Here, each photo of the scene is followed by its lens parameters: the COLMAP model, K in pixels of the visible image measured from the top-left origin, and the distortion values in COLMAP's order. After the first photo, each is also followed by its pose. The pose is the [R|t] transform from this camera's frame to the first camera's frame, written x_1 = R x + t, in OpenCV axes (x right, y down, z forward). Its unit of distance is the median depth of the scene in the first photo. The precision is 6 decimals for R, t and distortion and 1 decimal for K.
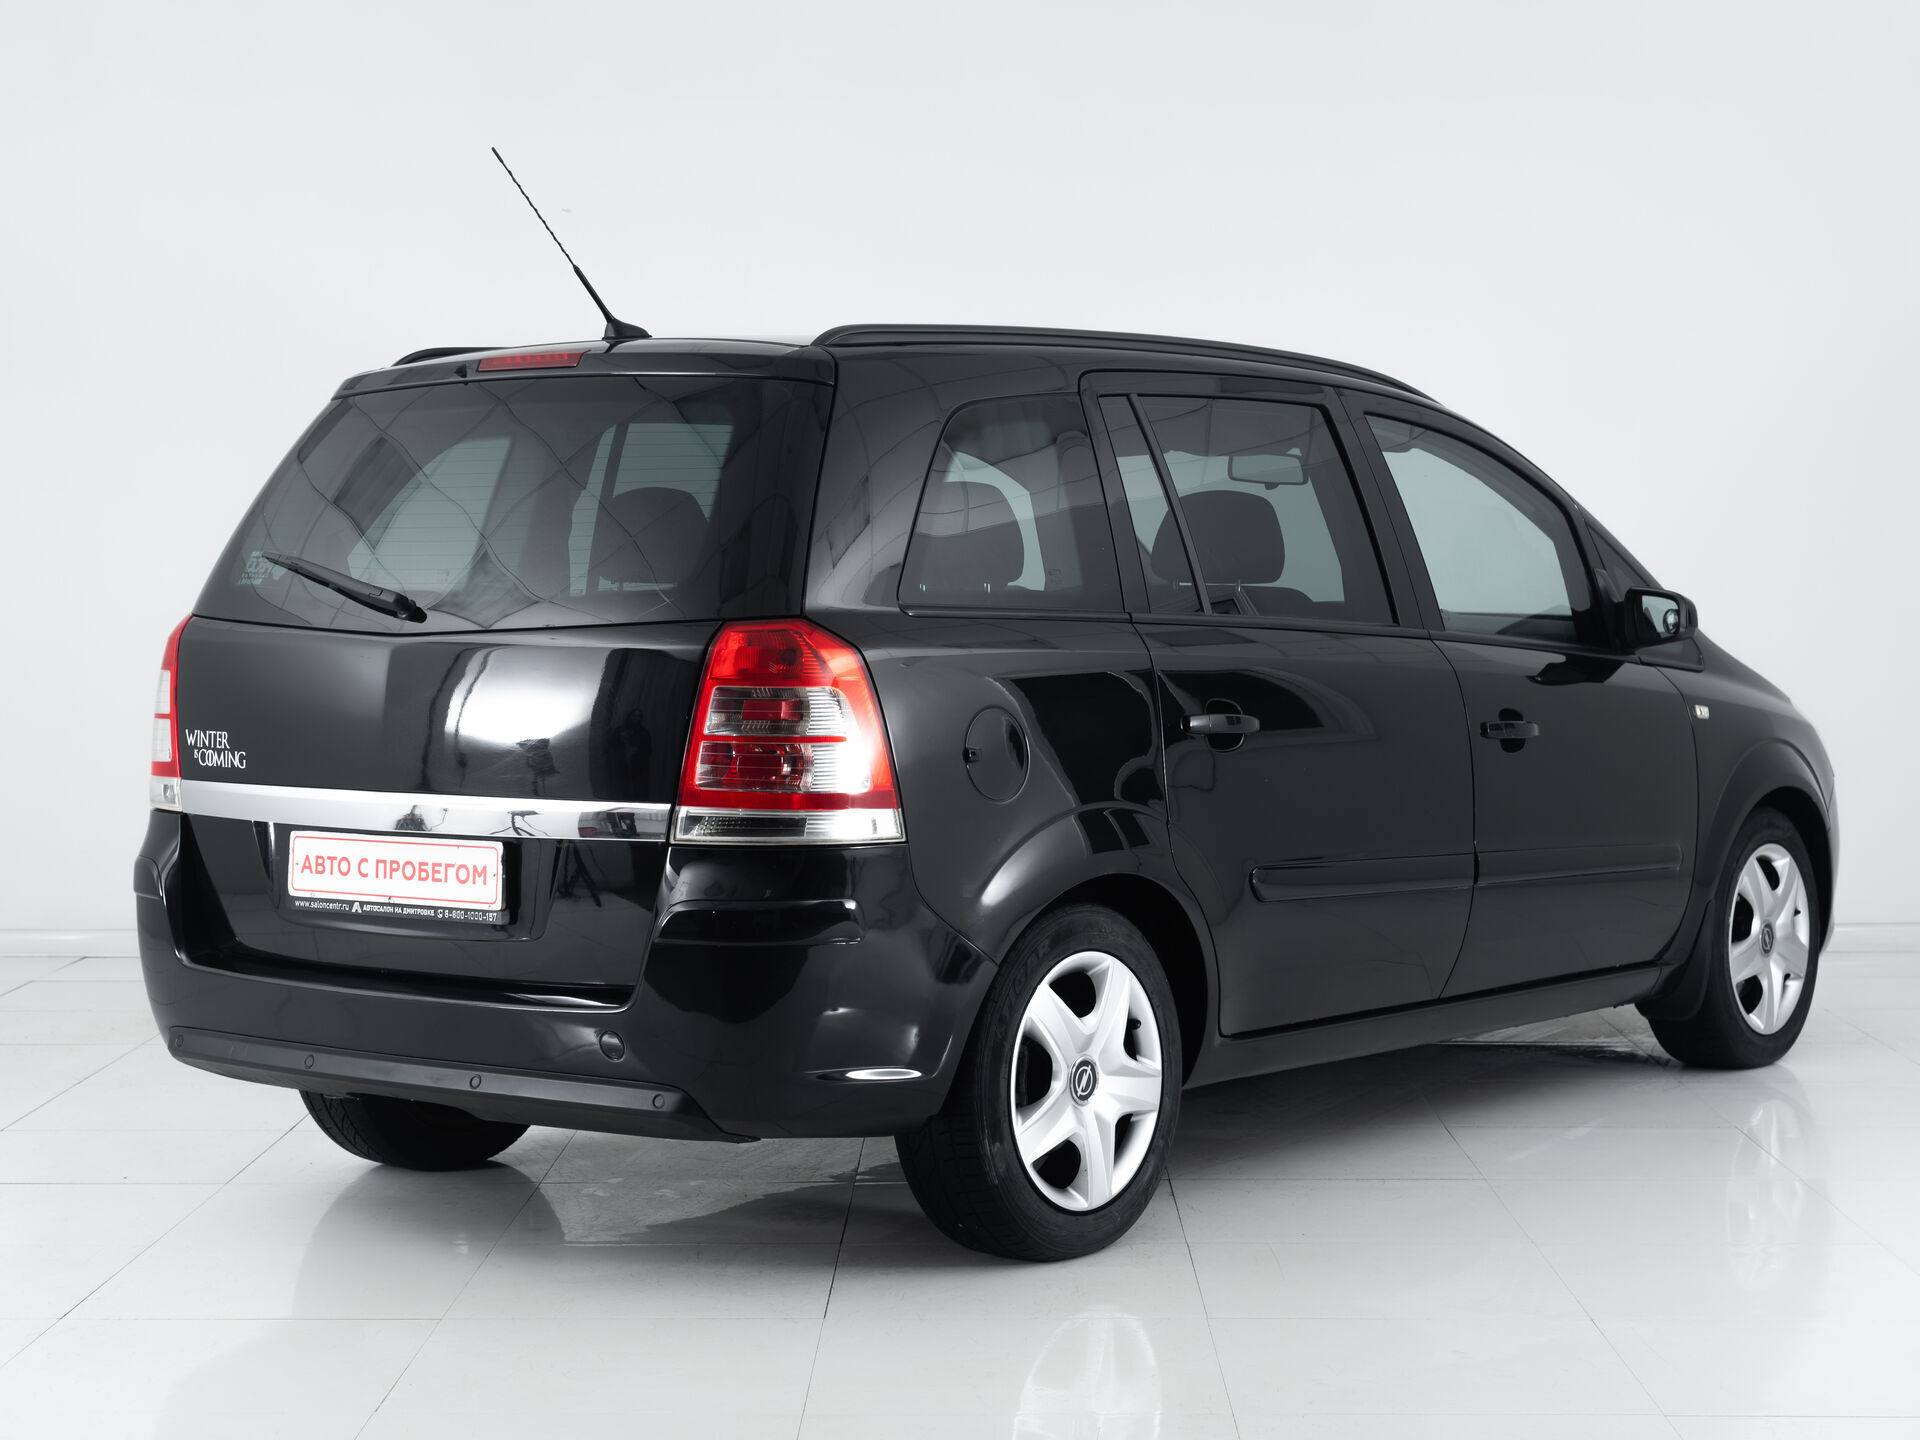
lens RADIAL K [[3346.8, 0, 960.0], [0, 3346.8, 720.0], [0, 0, 1]] dist [-0.021604, 0.010219]
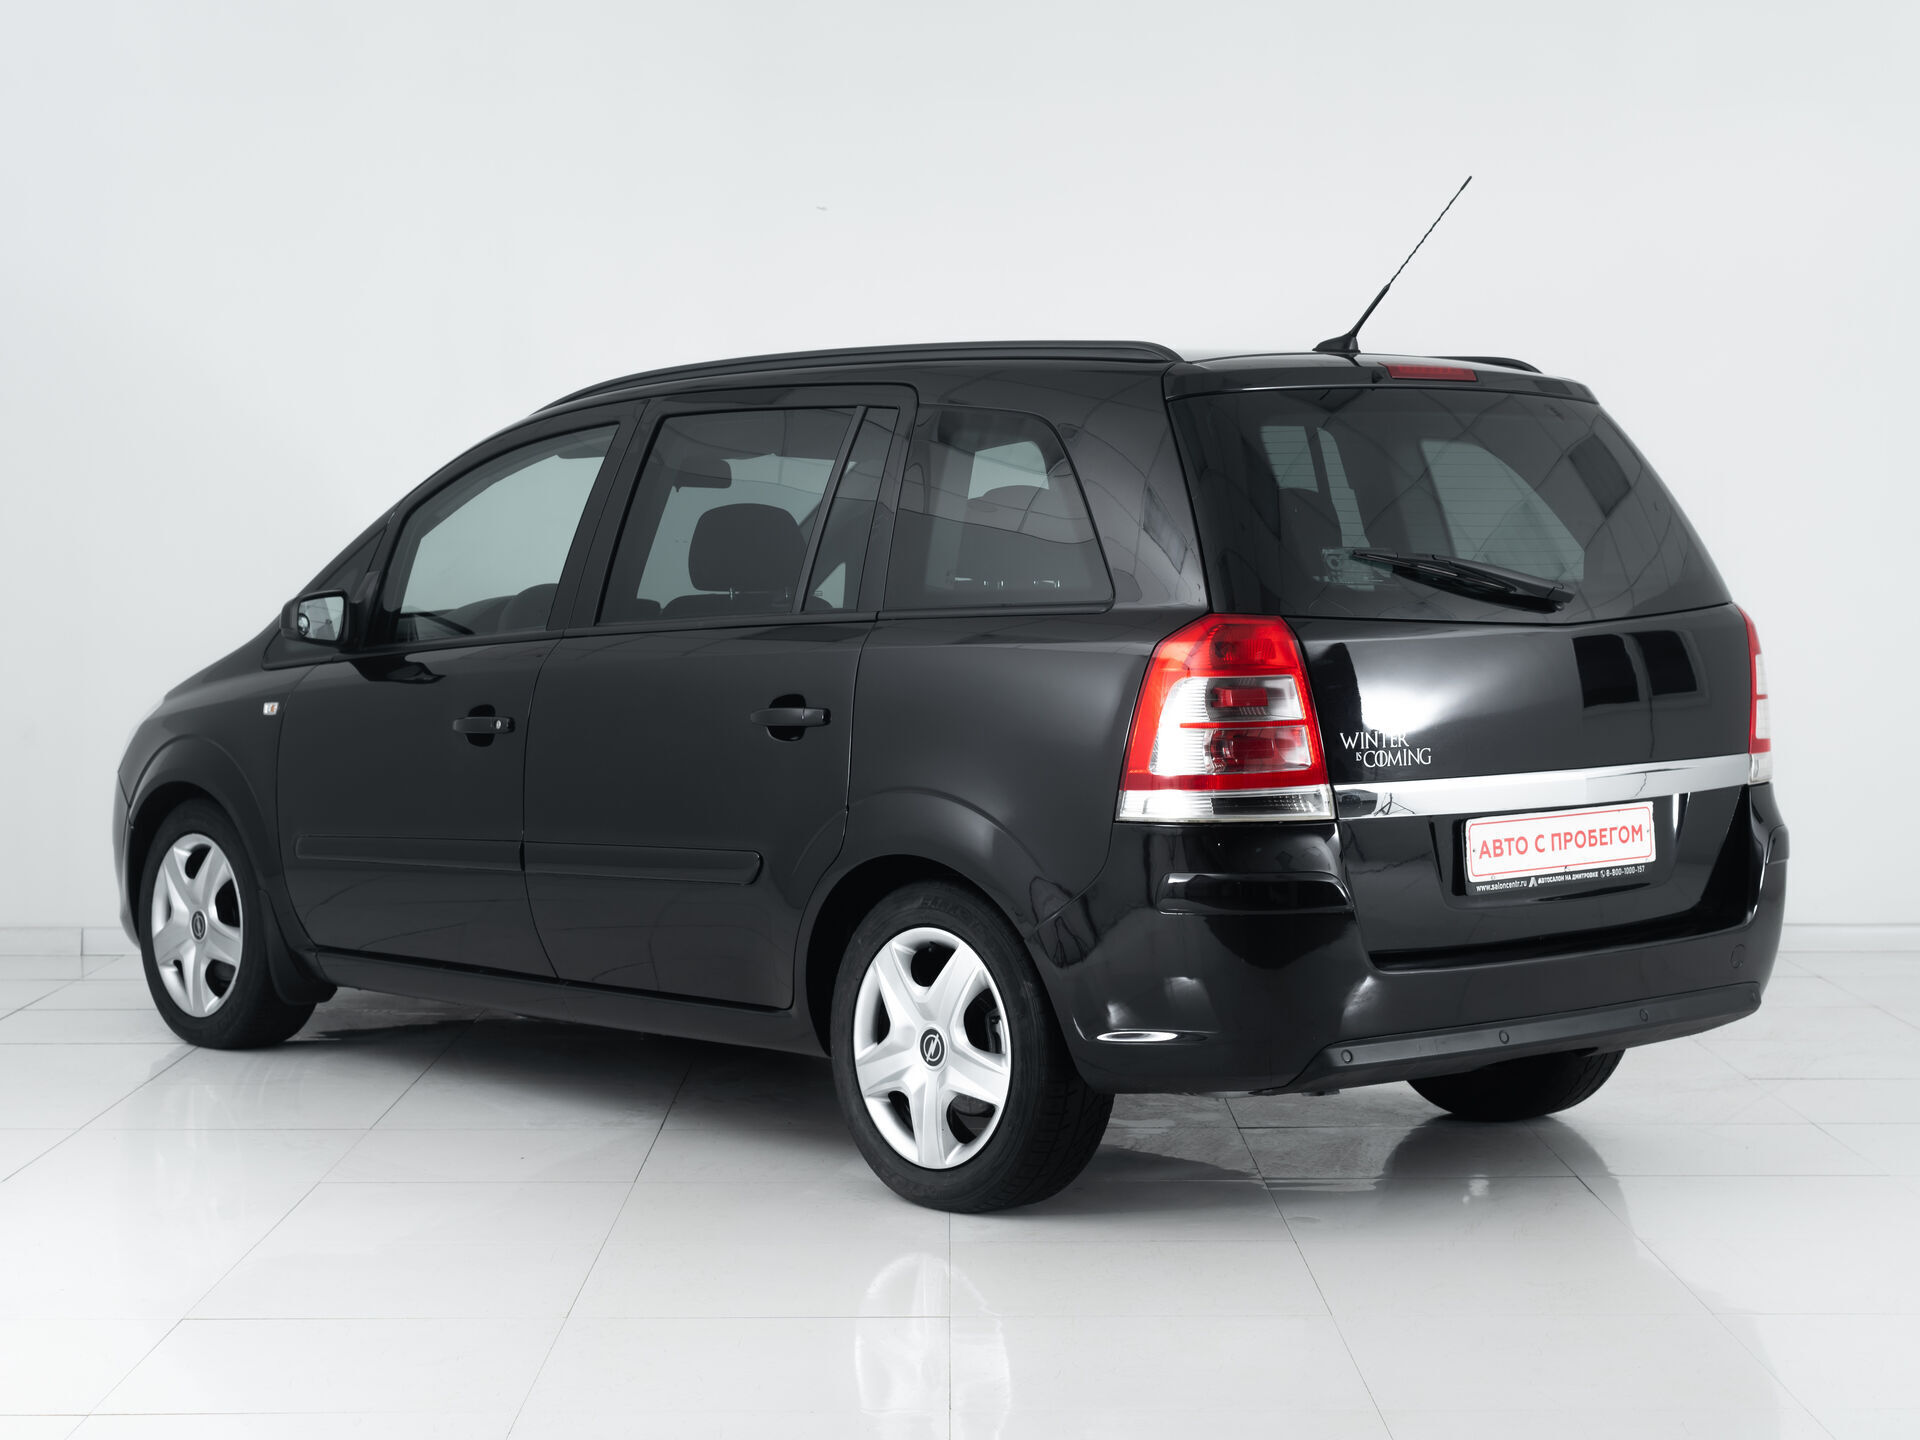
lens RADIAL K [[3346.8, 0, 960.0], [0, 3346.8, 720.0], [0, 0, 1]] dist [-0.021604, 0.010219]
pose [[0.210886, -0.043666, 0.976535, -1.262853], [0.053208, 0.998033, 0.033137, -0.040825], [-0.976061, 0.044971, 0.212795, 0.950939]]
